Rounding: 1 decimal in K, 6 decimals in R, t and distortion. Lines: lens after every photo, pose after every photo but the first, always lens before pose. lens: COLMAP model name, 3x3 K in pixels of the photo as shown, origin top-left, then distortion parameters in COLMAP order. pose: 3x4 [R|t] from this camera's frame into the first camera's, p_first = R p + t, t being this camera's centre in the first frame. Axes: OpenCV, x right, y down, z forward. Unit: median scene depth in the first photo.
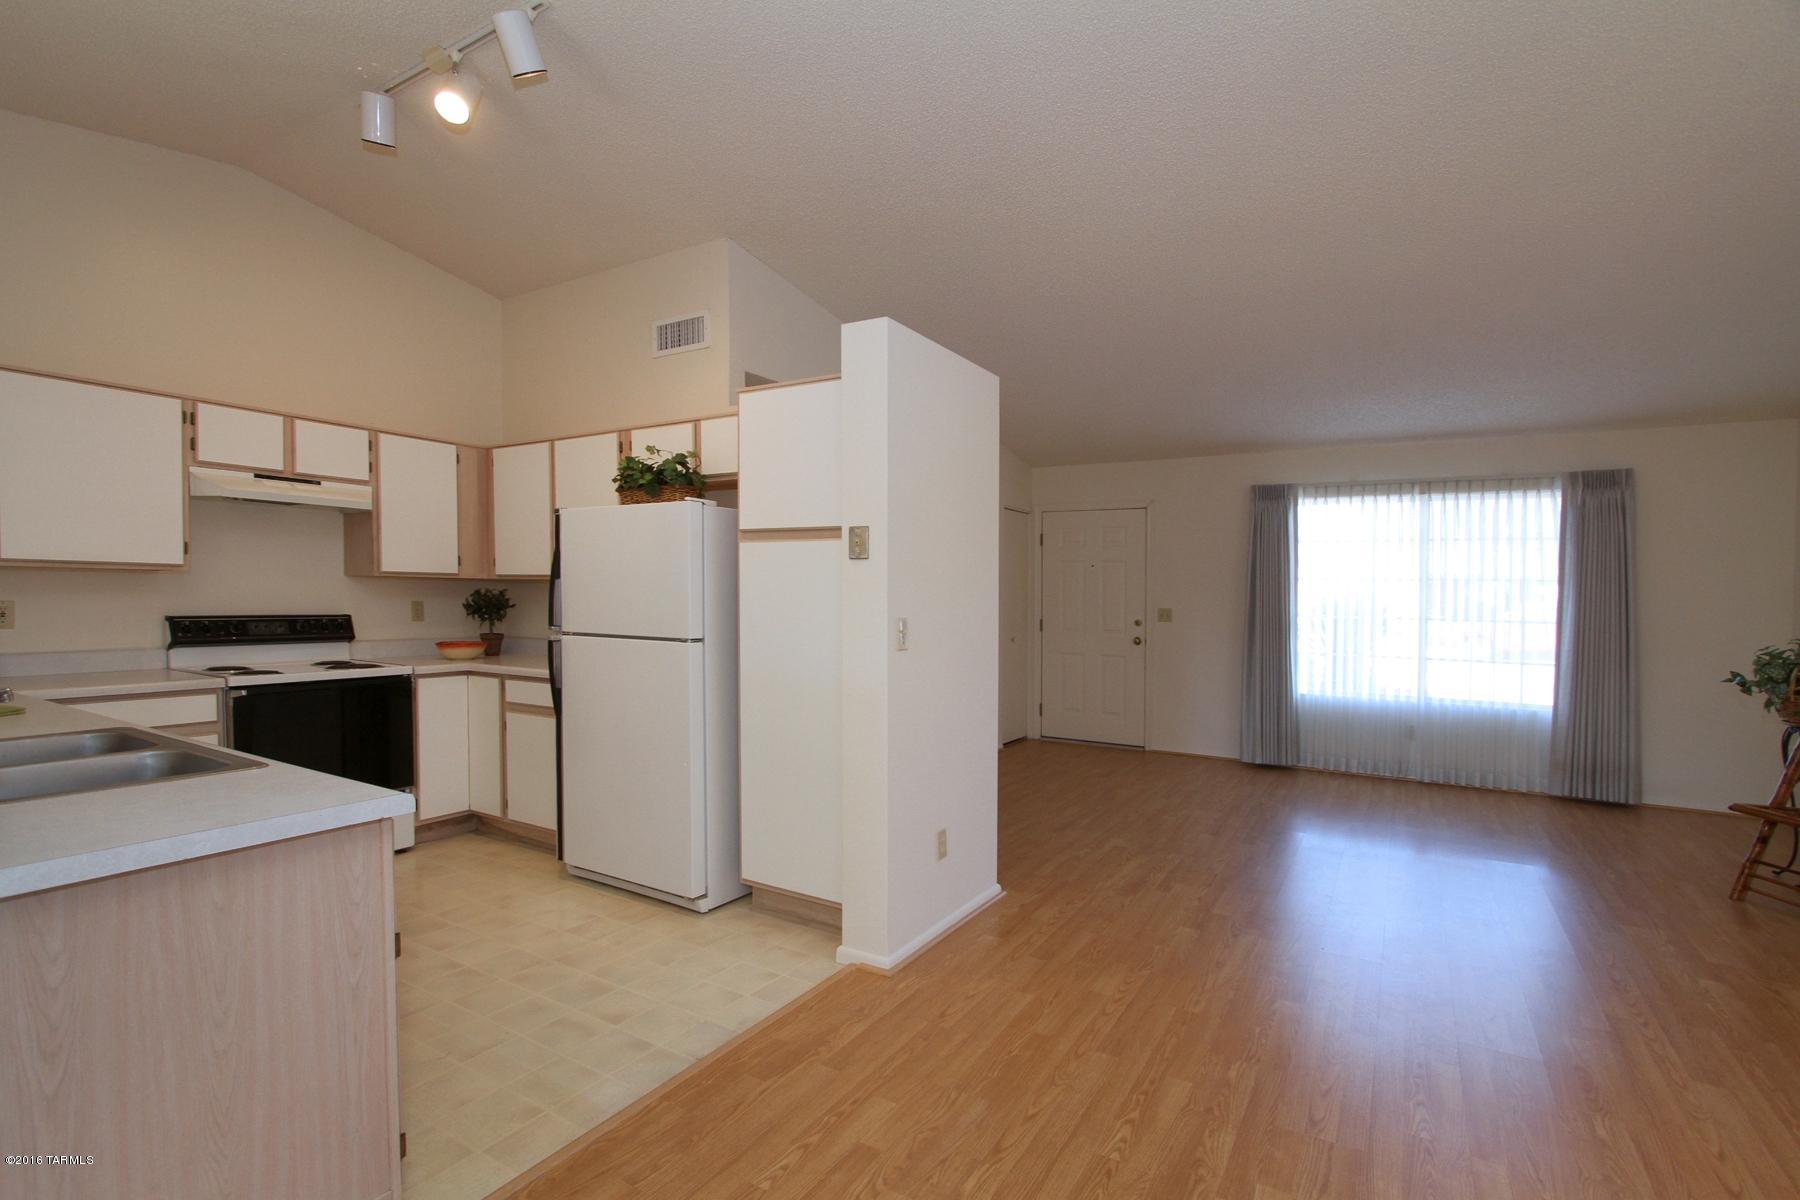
lens RADIAL K [[831.0, 0, 869.7], [0, 831.0, 617.7], [0, 0, 1]] dist [-0.012449, -0.000487]
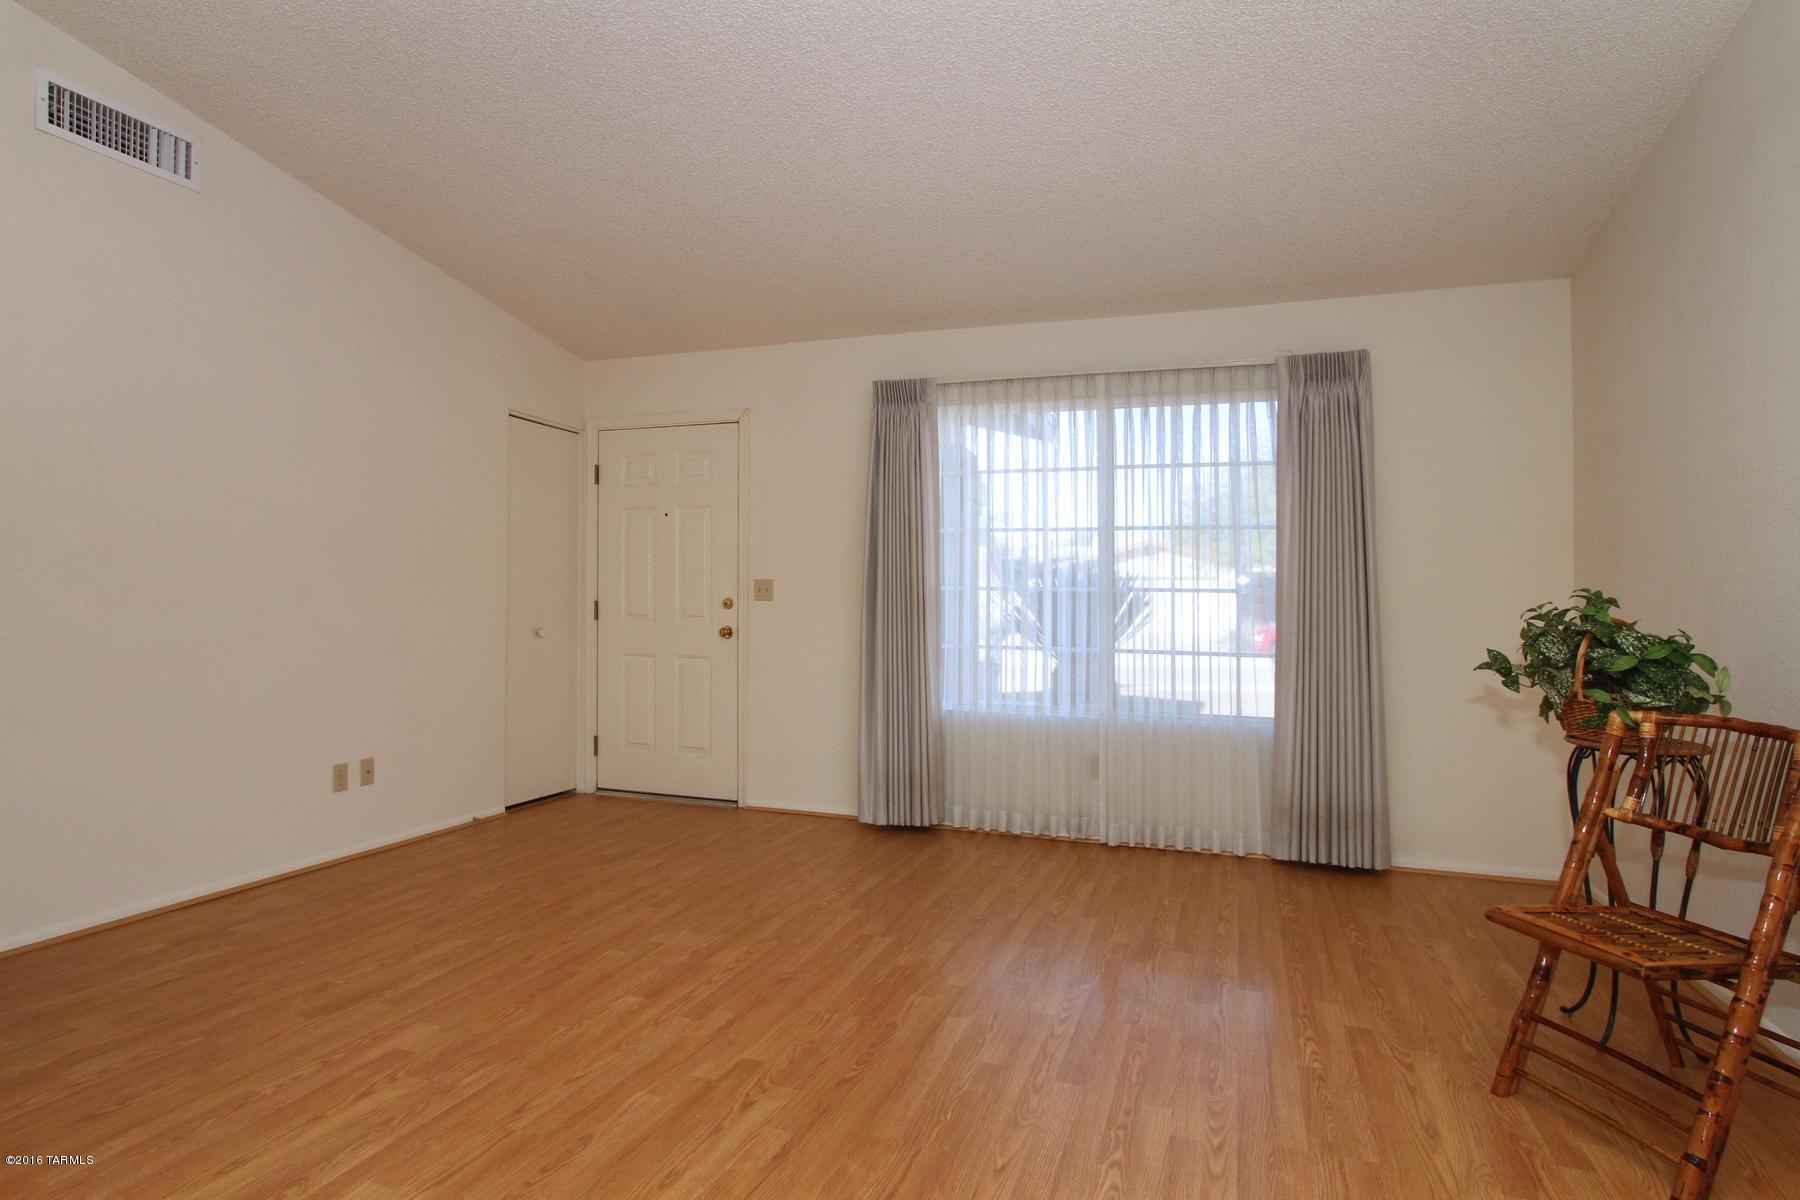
lens RADIAL K [[962.6, 0, 930.5], [0, 962.6, 594.8], [0, 0, 1]] dist [0.000428, 0.000344]
pose [[0.968215, 0.005115, 0.250067, 0.469632], [0.005016, 0.999193, -0.039862, 0.047501], [-0.250069, 0.039849, 0.967408, 0.414356]]
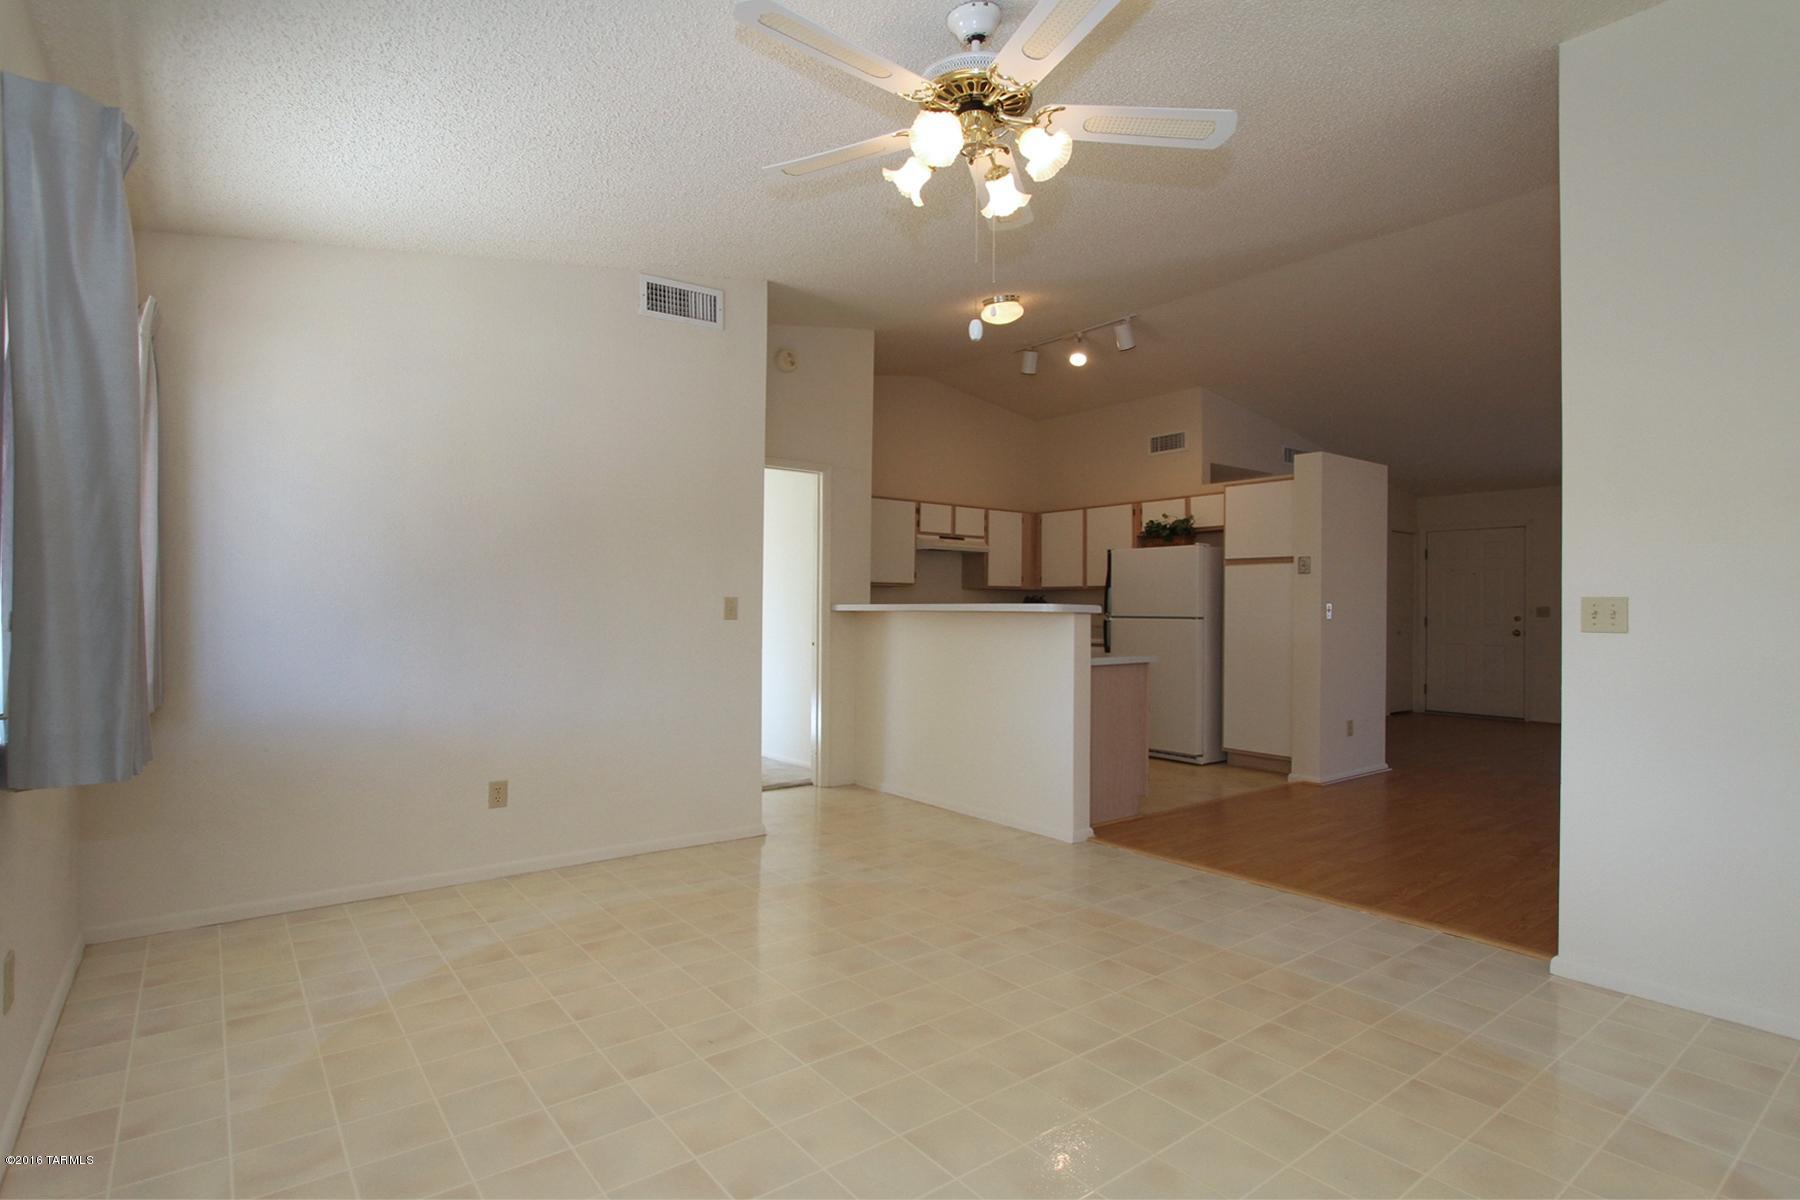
lens RADIAL K [[840.6, 0, 852.7], [0, 840.6, 629.7], [0, 0, 1]] dist [-0.000967, -0.000182]
pose [[0.916395, 0.003515, -0.400259, -0.139564], [-0.005983, 0.999970, -0.004917, 0.056699], [0.400229, 0.006900, 0.916389, -0.898377]]
